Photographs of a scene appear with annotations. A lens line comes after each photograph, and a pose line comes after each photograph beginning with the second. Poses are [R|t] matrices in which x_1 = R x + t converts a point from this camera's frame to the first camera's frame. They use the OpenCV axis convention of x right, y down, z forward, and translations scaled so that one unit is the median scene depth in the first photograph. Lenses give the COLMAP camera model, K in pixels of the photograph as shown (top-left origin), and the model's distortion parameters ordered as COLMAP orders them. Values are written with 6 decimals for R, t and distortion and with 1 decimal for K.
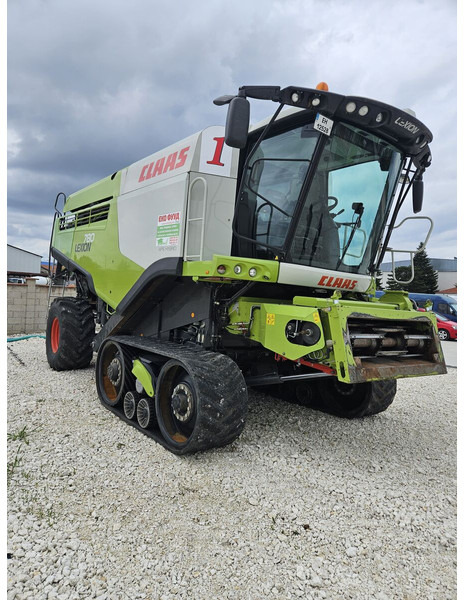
lens RADIAL K [[408.5, 0, 228.5], [0, 408.5, 309.3], [0, 0, 1]] dist [0.029135, -0.005515]
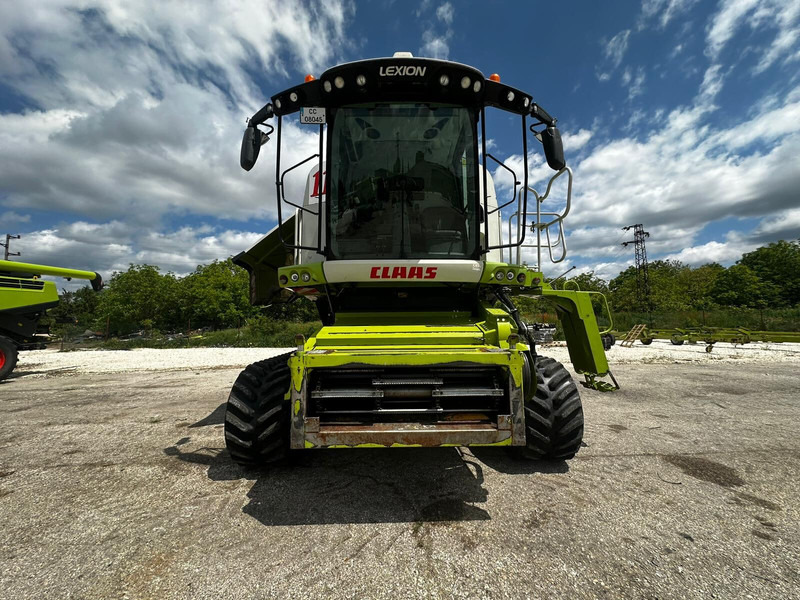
lens RADIAL K [[319.3, 0, 402.3], [0, 319.3, 293.5], [0, 0, 1]] dist [-0.003336, 0.000311]
pose [[0.799736, -0.158927, -0.578934, 0.693911], [0.054439, 0.979549, -0.193700, 0.114333], [0.597878, 0.123392, 0.792033, 0.513312]]
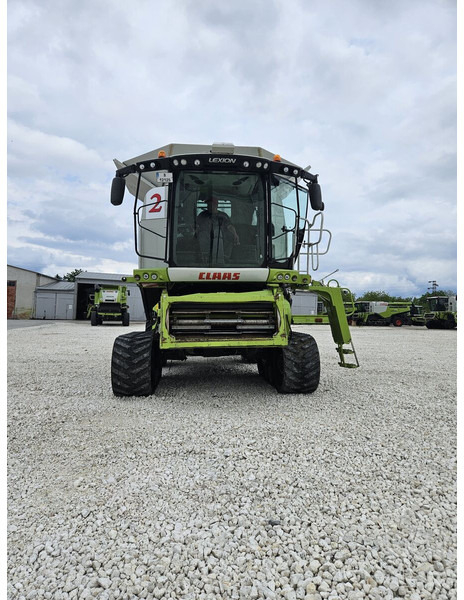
lens RADIAL K [[408.5, 0, 231.0], [0, 408.5, 307.9], [0, 0, 1]] dist [0.029135, -0.005515]
pose [[0.855213, -0.106307, -0.507257, 1.063375], [0.059659, 0.992424, -0.107403, 0.205418], [0.514832, 0.061590, 0.855076, -0.160034]]
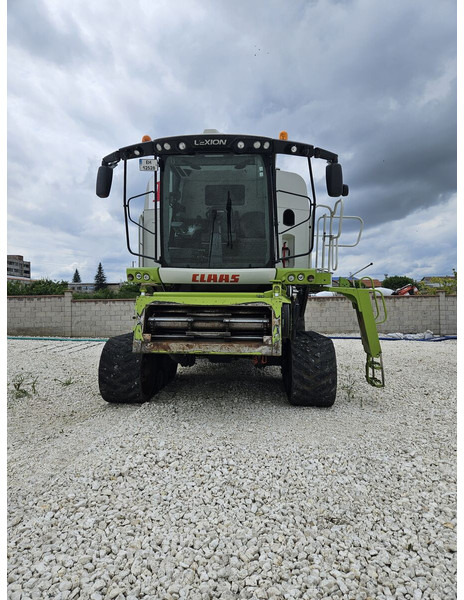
lens RADIAL K [[408.5, 0, 231.2], [0, 408.5, 306.5], [0, 0, 1]] dist [0.029135, -0.005515]
pose [[0.744427, -0.053279, -0.665575, 1.171387], [0.026378, 0.998380, -0.050417, 0.084376], [0.667182, 0.019975, 0.744626, 0.159109]]
